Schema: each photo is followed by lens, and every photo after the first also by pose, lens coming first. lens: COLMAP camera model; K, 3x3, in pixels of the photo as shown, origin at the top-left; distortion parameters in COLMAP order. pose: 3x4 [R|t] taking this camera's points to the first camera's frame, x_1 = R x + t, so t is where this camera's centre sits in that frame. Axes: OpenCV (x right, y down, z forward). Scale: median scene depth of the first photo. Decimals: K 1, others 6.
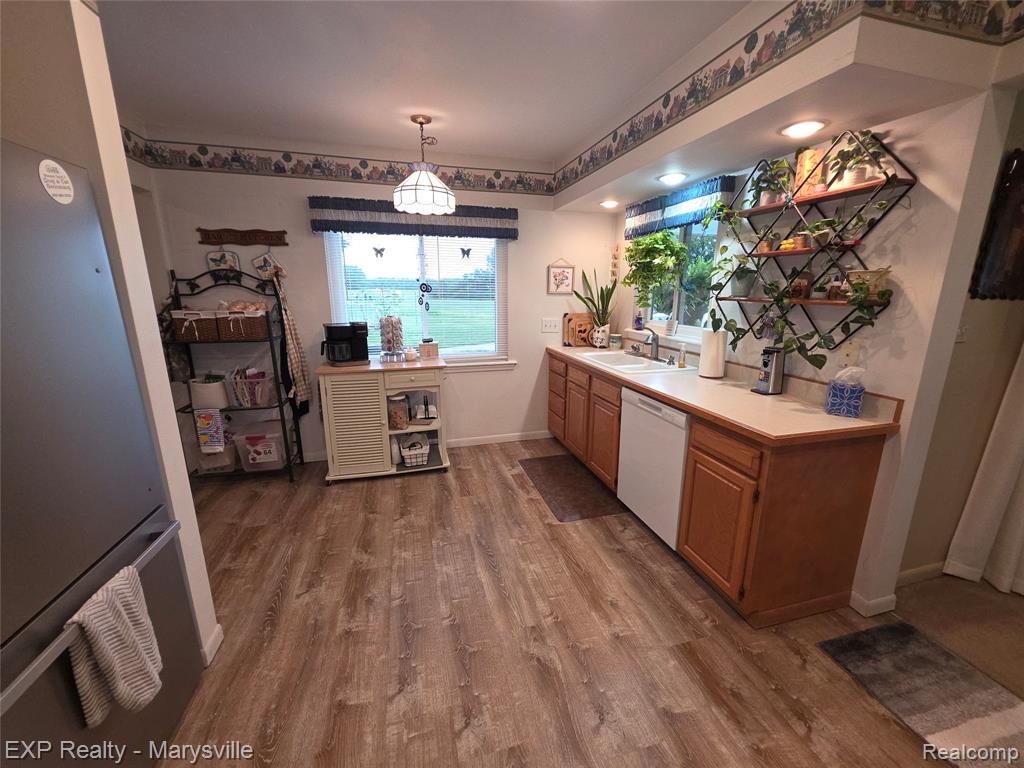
lens RADIAL K [[408.3, 0, 514.6], [0, 408.3, 383.2], [0, 0, 1]] dist [0.000300, 0.000001]
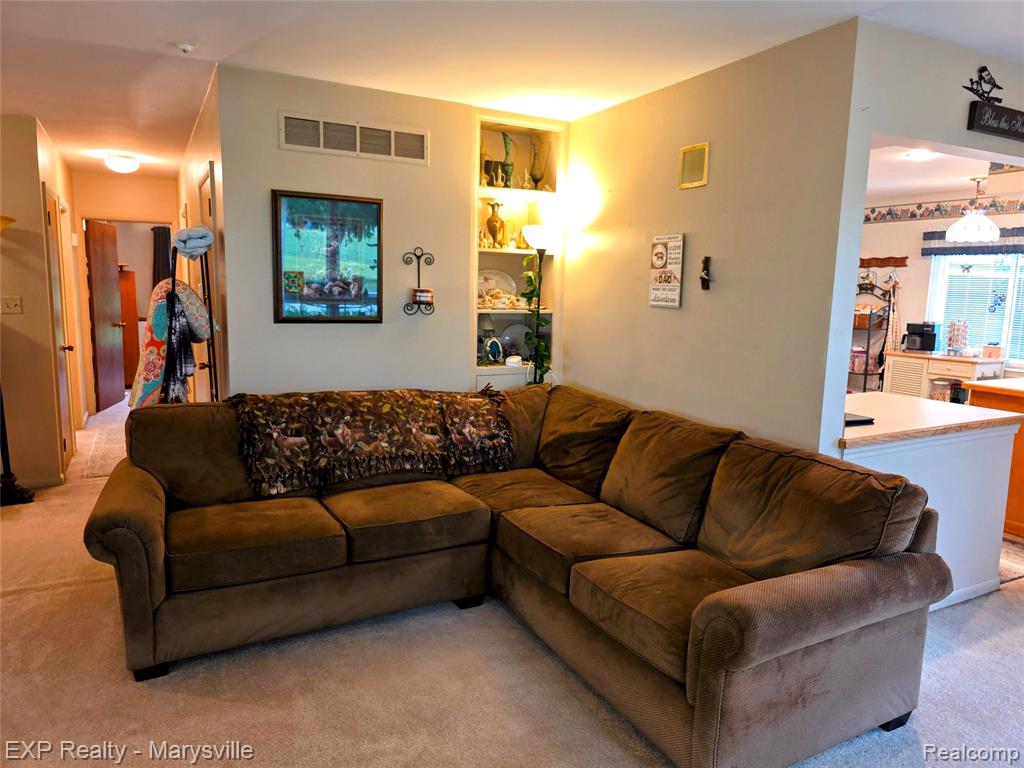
lens RADIAL K [[693.4, 0, 512.7], [0, 693.4, 389.9], [0, 0, 1]] dist [0.020446, -0.002646]
pose [[0.209845, 0.147735, -0.966509, 1.574805], [-0.244649, 0.965007, 0.094388, 0.182590], [0.946632, 0.216649, 0.238645, -0.784523]]
